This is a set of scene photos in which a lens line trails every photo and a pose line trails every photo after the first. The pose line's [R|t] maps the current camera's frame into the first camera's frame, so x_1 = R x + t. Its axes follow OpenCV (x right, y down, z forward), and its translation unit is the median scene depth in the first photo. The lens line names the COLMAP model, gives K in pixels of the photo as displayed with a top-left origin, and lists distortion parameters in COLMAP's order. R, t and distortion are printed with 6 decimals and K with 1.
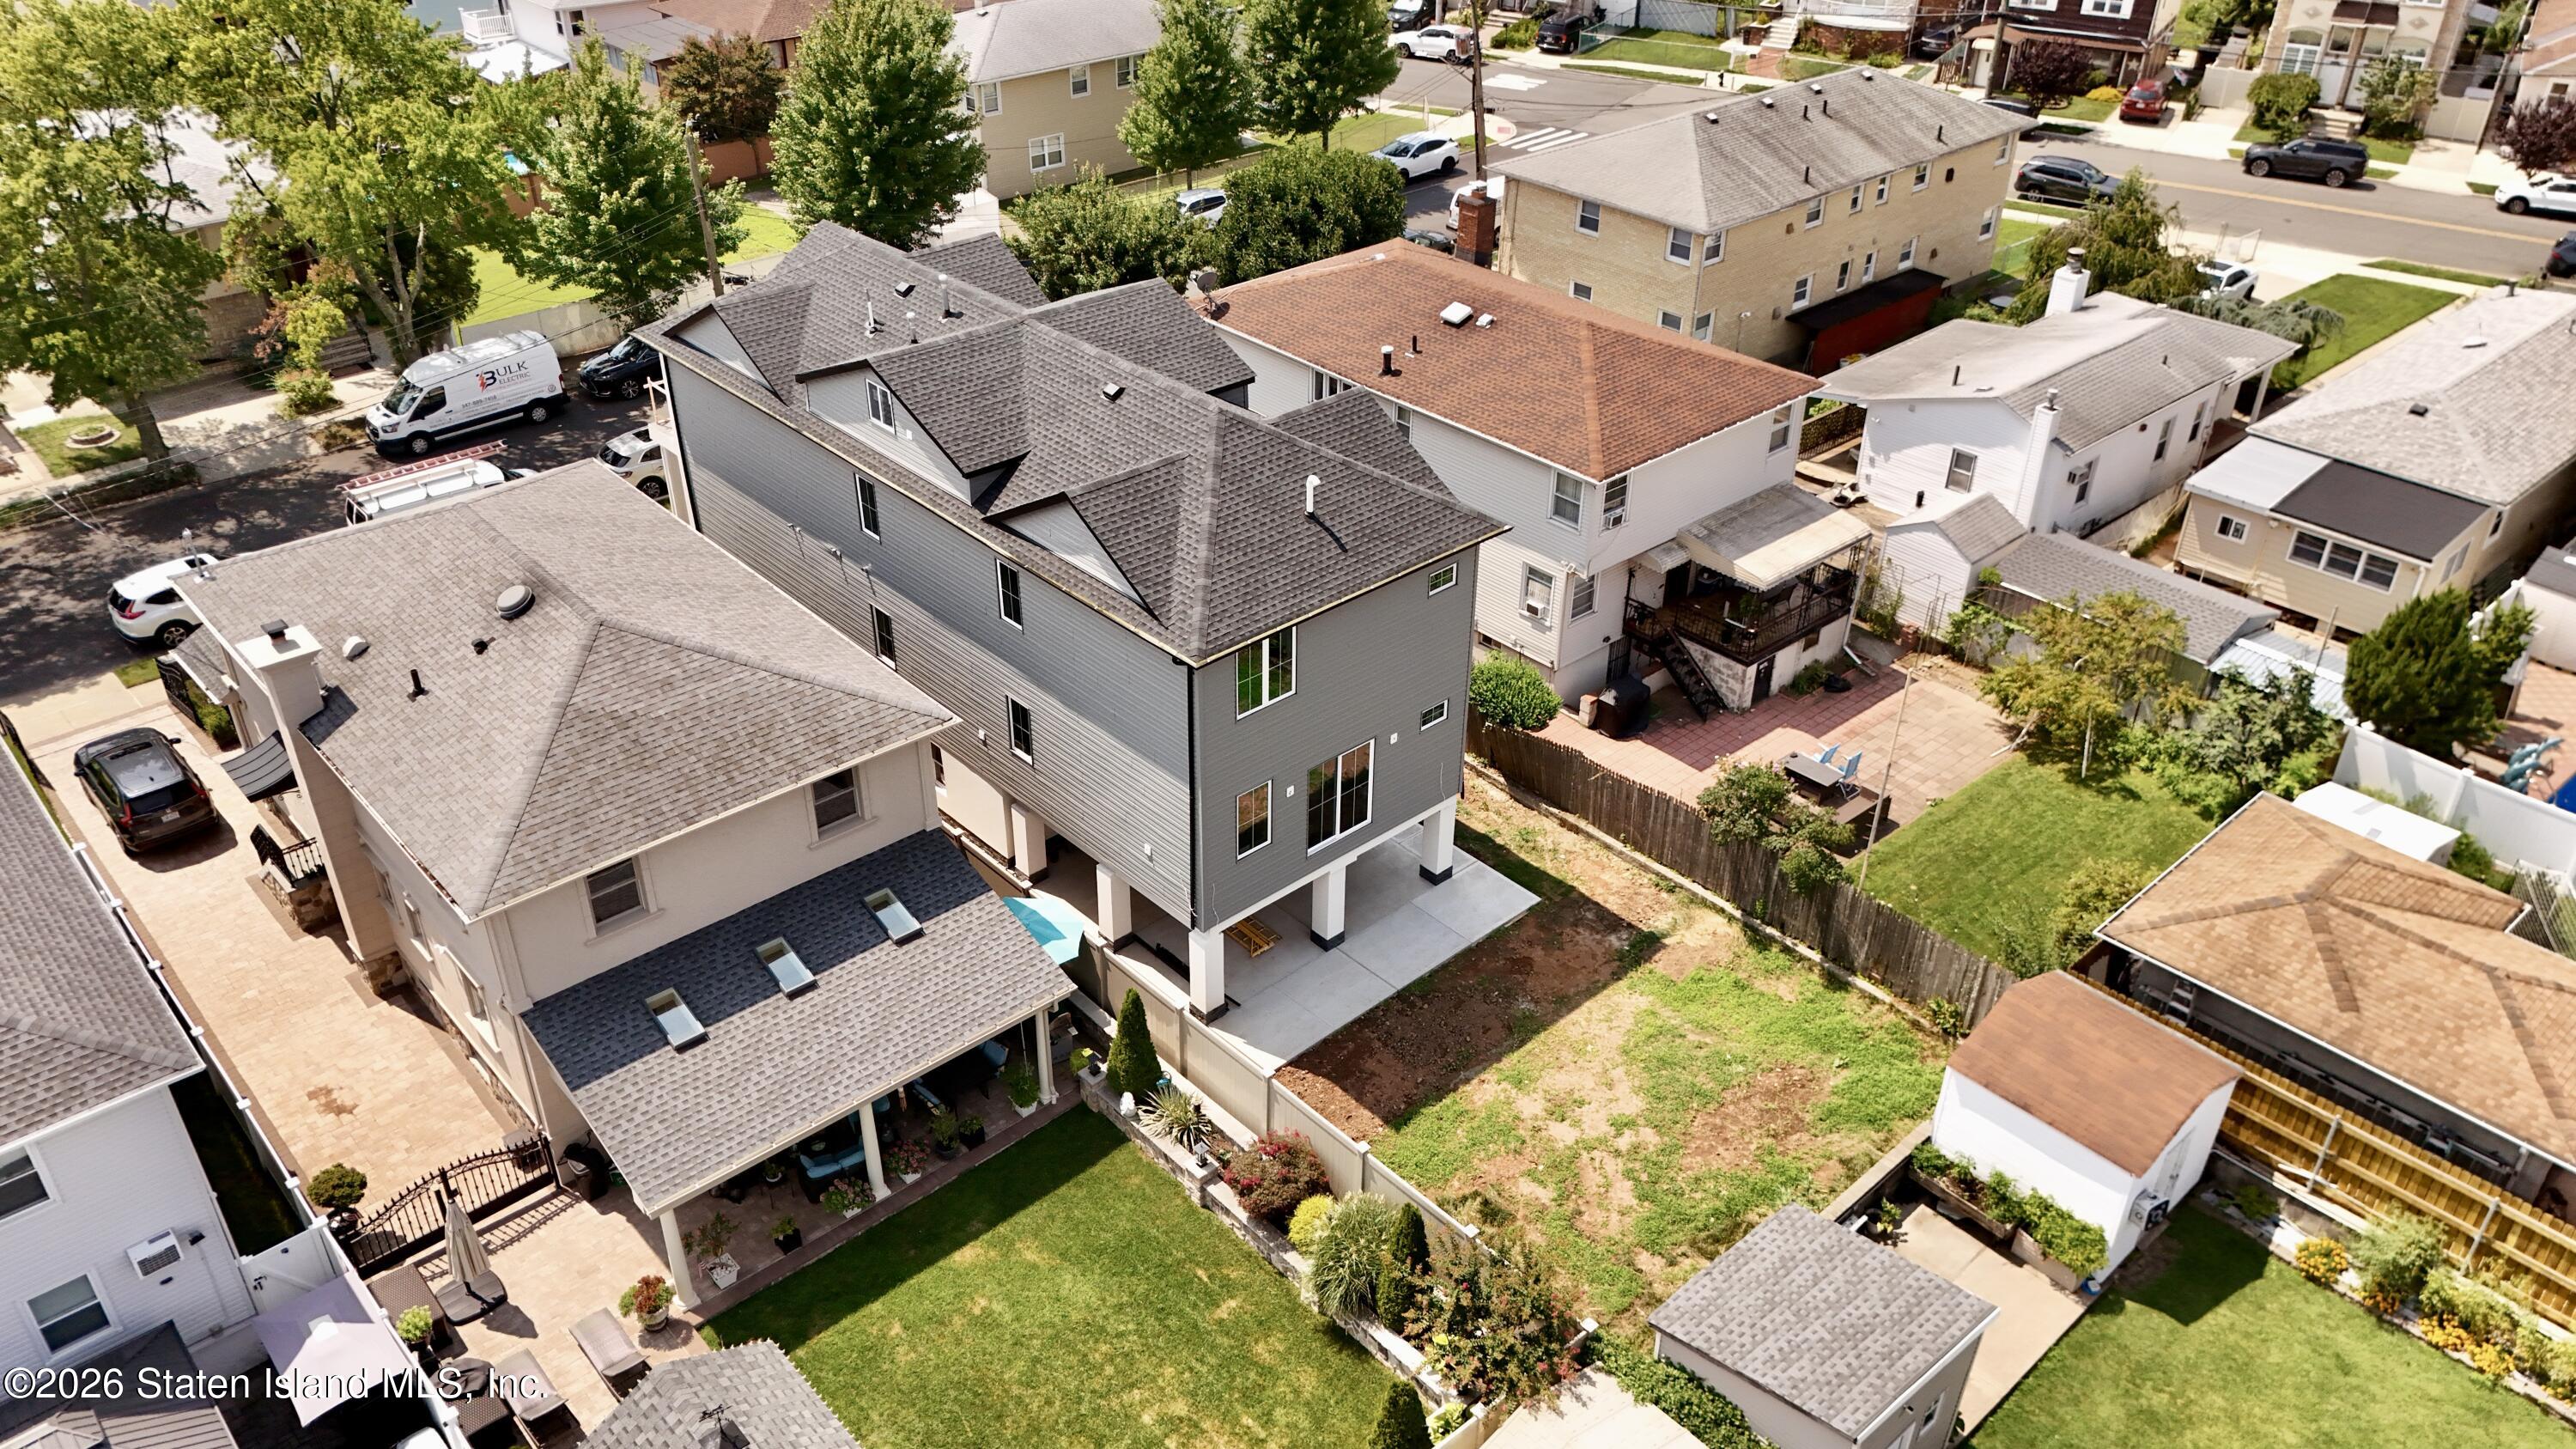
lens RADIAL K [[1915.1, 0, 1288.0], [0, 1915.1, 724.5], [0, 0, 1]] dist [0.048376, -0.000206]
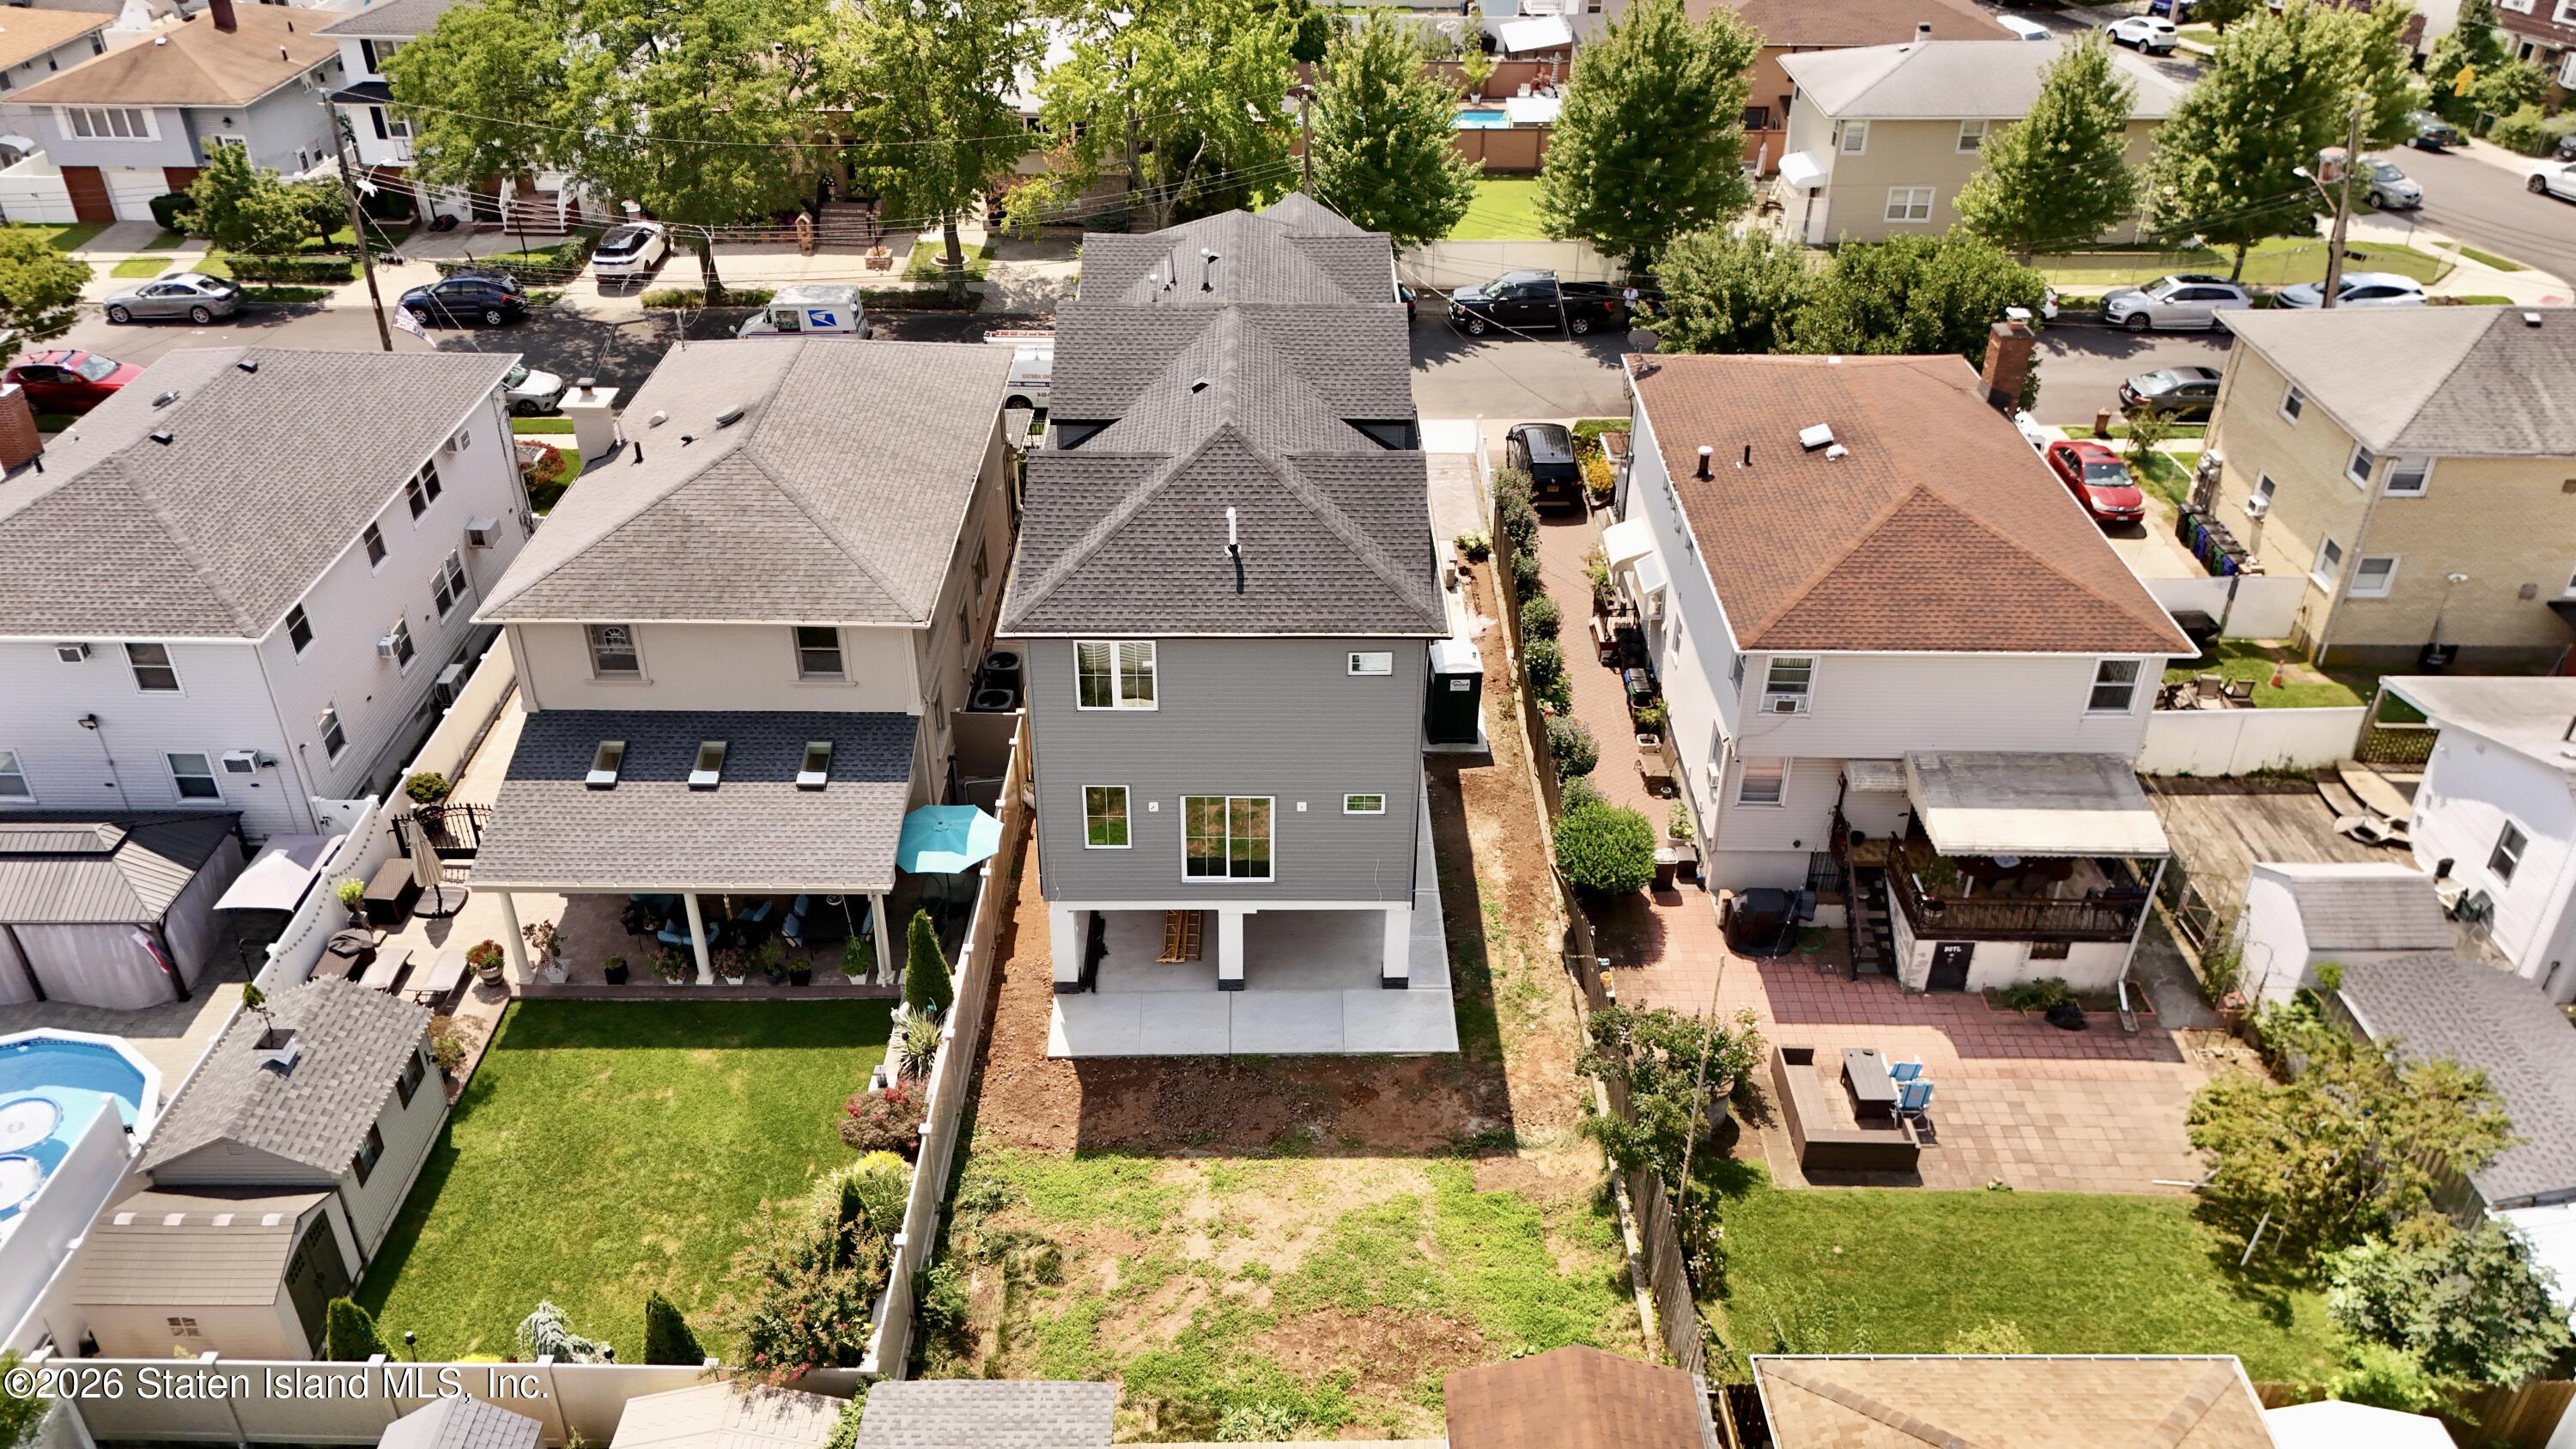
lens RADIAL K [[1896.9, 0, 1277.7], [0, 1896.9, 733.3], [0, 0, 1]] dist [0.078345, -0.098669]
pose [[0.744706, 0.359584, -0.562238, 0.522073], [-0.357360, 0.926340, 0.119112, -0.124727], [0.563655, 0.112219, 0.818352, 0.201139]]
